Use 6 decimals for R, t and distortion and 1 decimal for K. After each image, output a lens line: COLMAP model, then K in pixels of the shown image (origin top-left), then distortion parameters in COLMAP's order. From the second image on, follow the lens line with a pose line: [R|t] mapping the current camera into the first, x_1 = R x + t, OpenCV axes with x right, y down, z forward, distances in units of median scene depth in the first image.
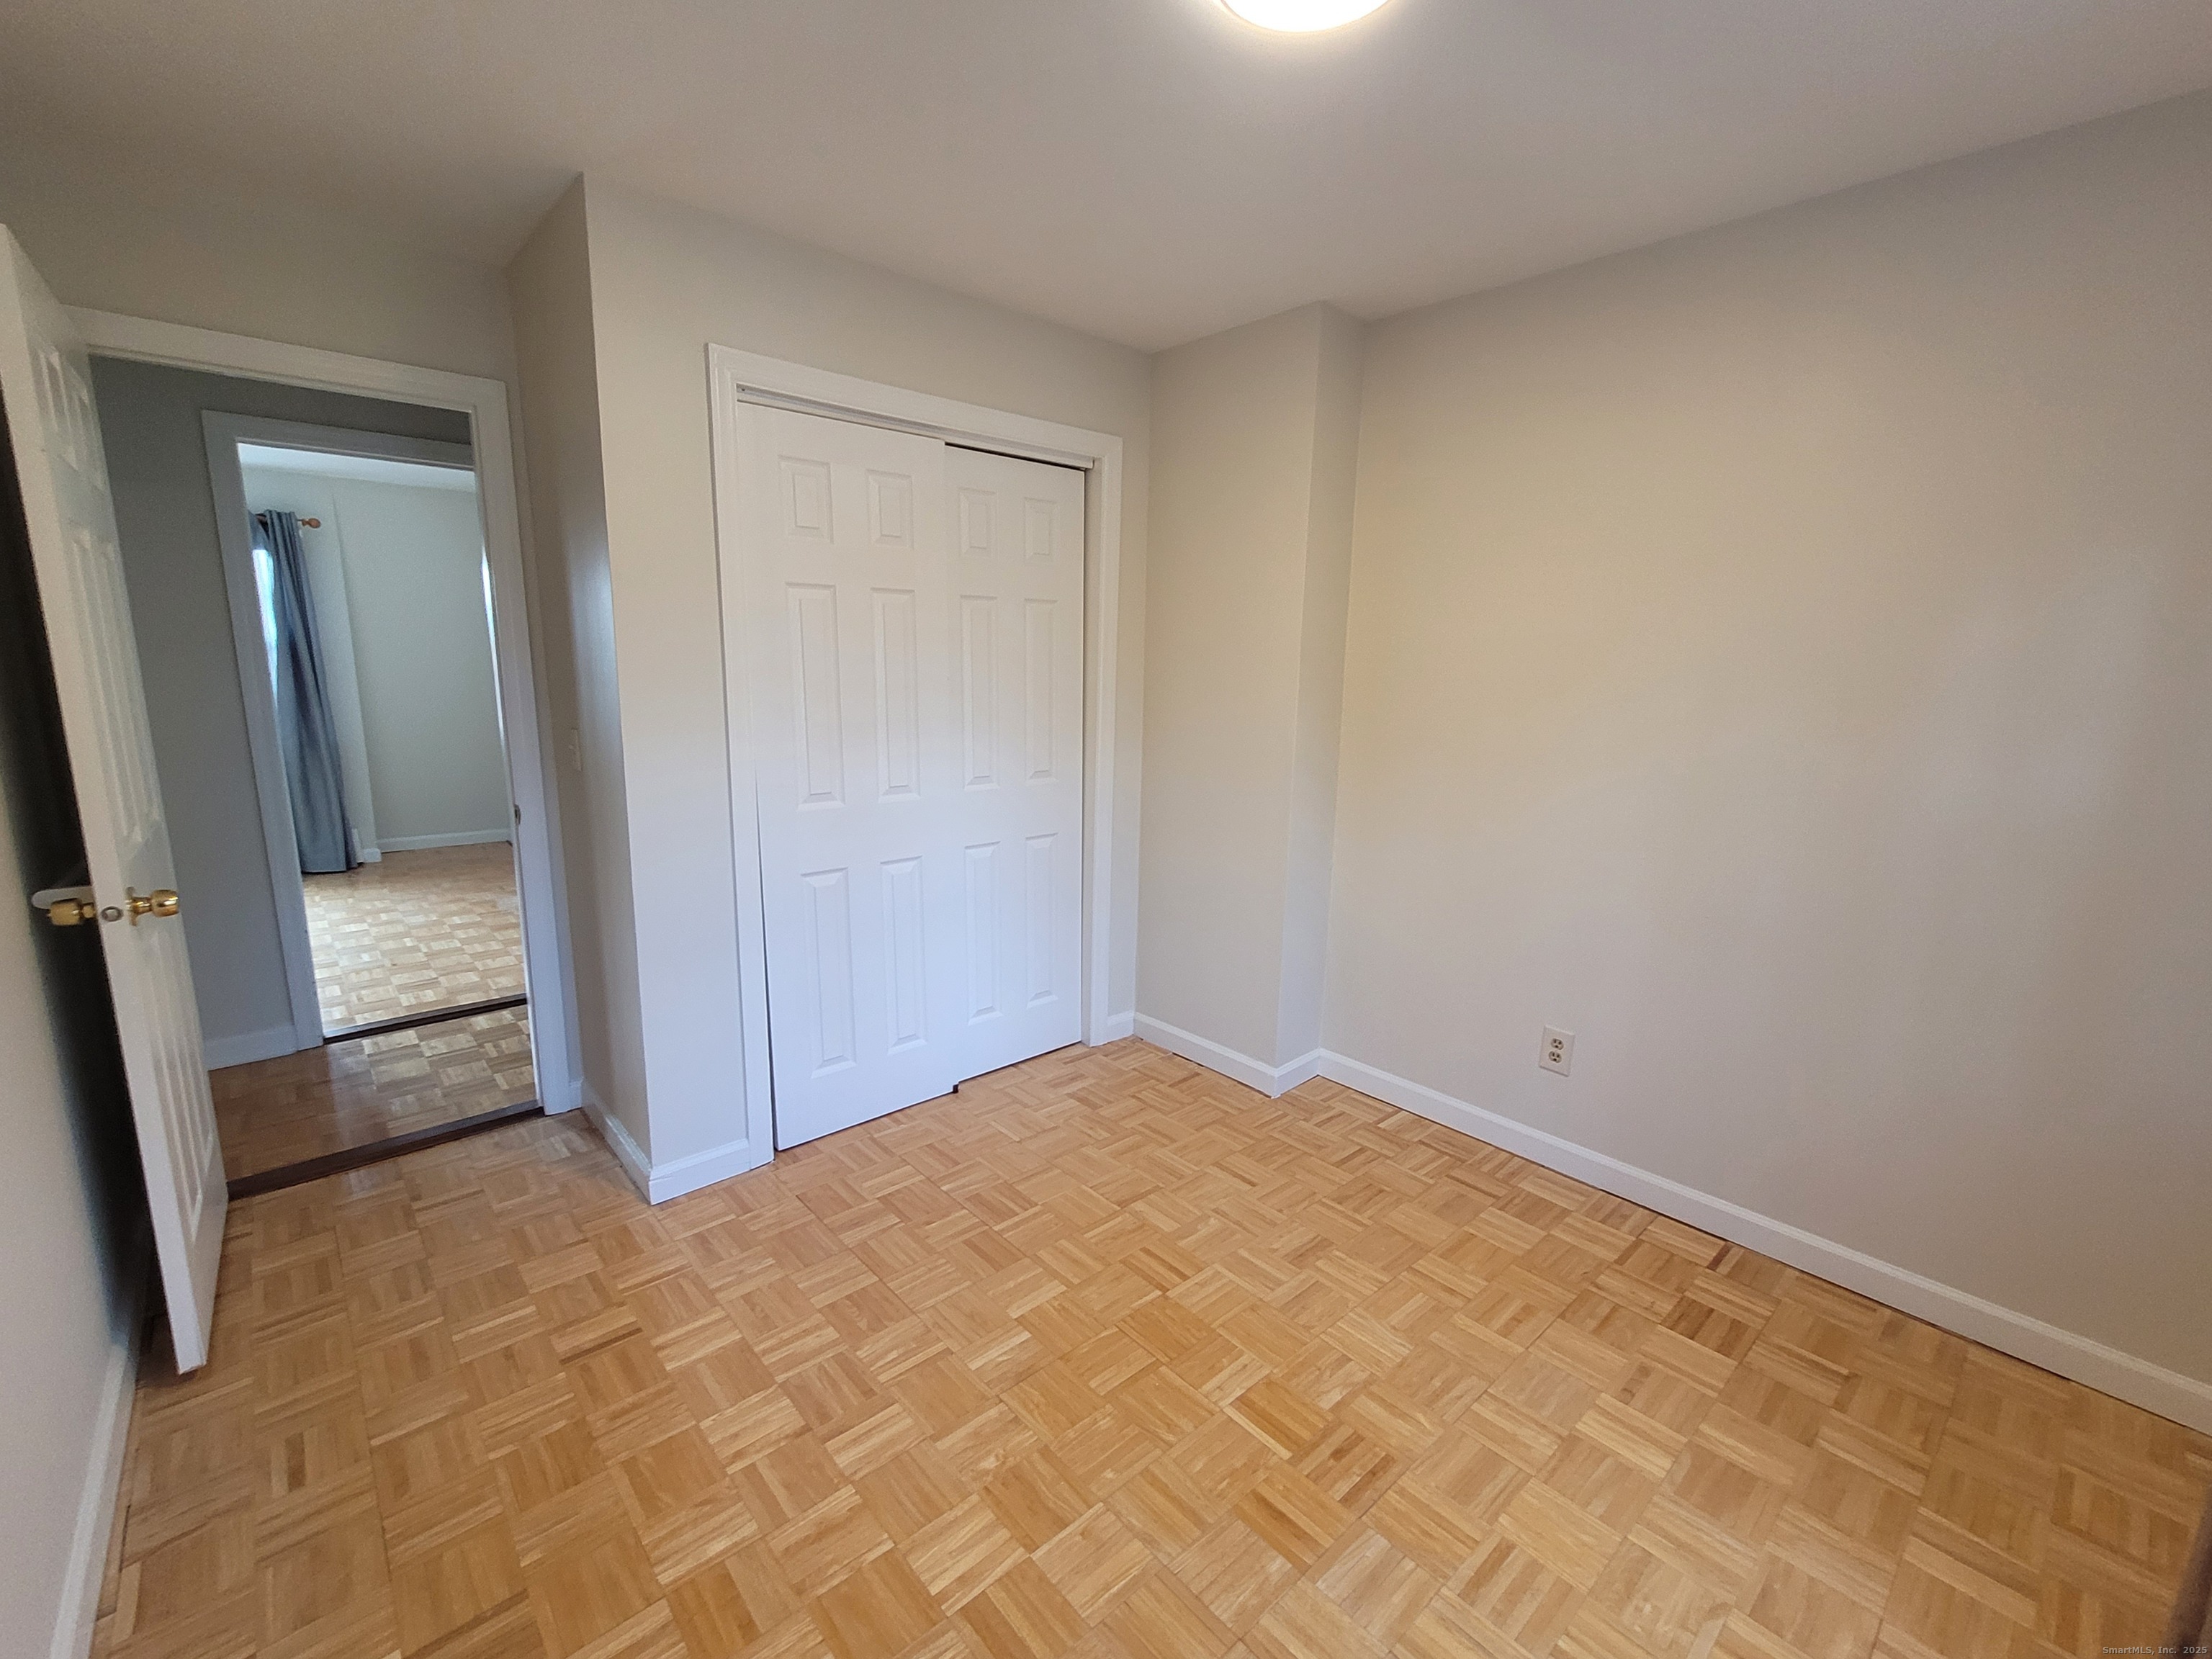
lens RADIAL K [[937.9, 0, 1097.9], [0, 937.9, 829.4], [0, 0, 1]] dist [-0.001116, 0.000170]
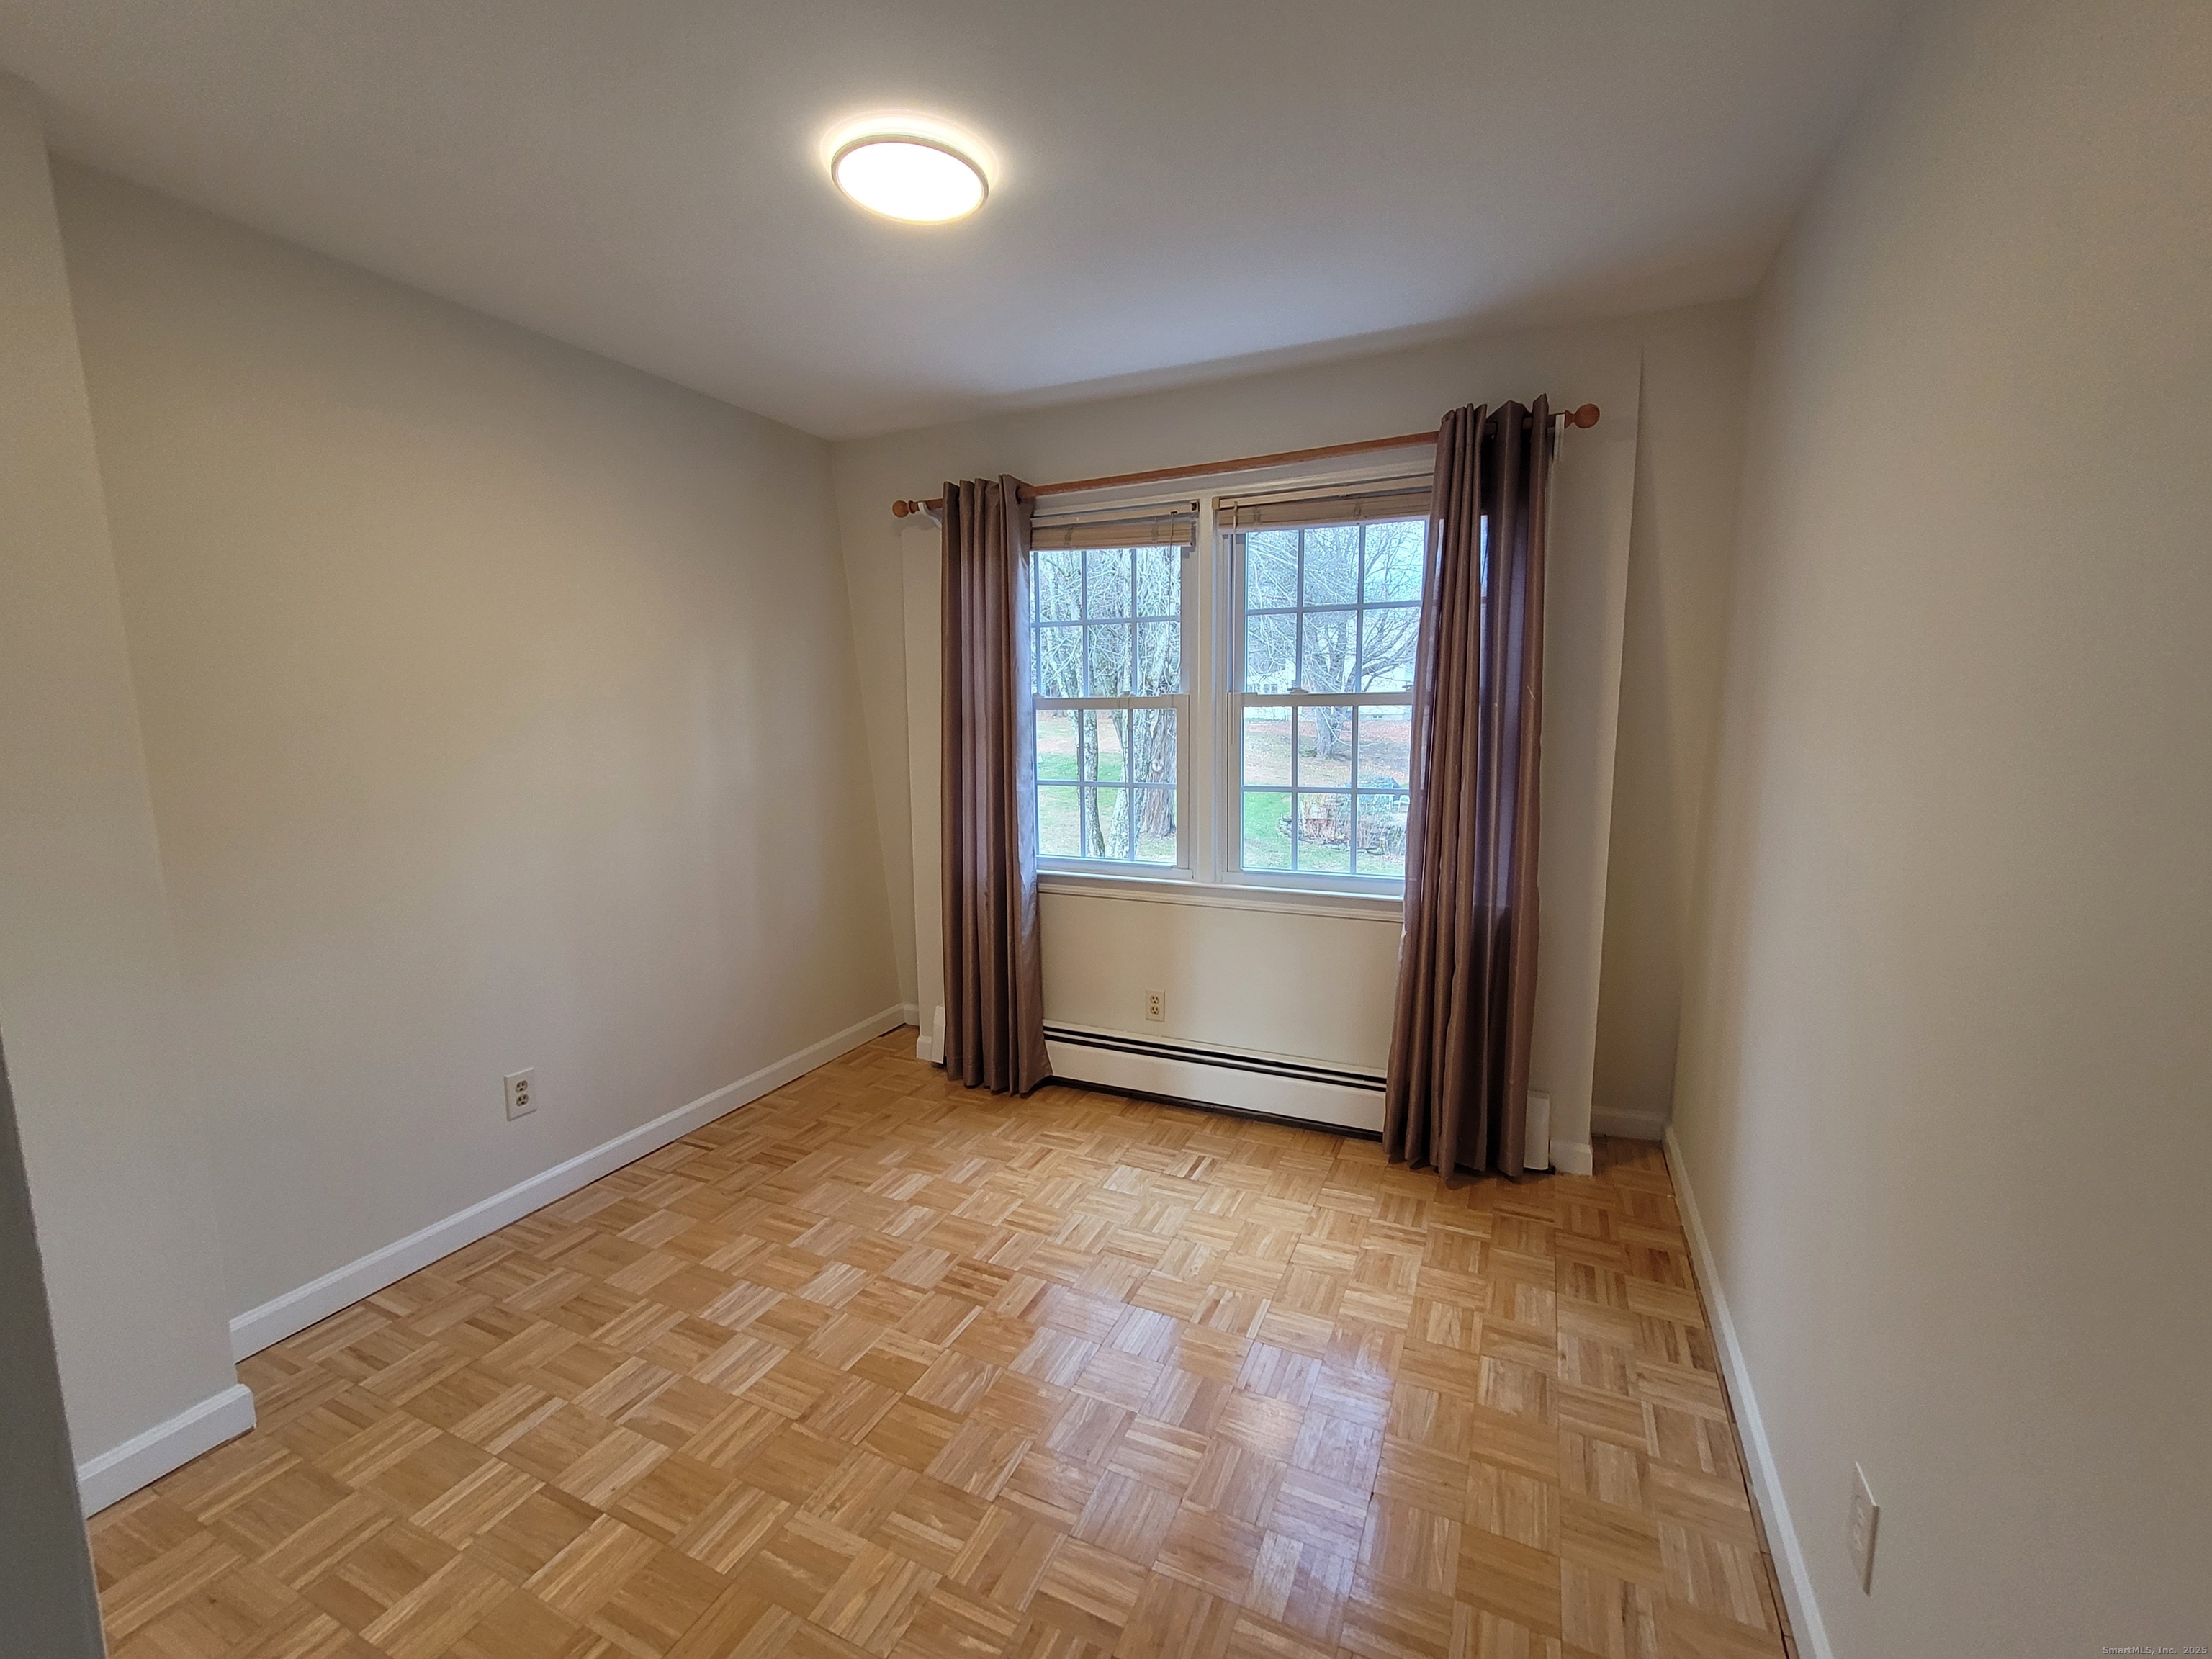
lens RADIAL K [[937.9, 0, 1101.8], [0, 937.9, 823.4], [0, 0, 1]] dist [-0.001116, 0.000170]
pose [[-0.395973, -0.135615, 0.908193, -0.789349], [0.163260, 0.962880, 0.214962, -0.194529], [-0.903633, 0.233391, -0.359134, 0.947031]]
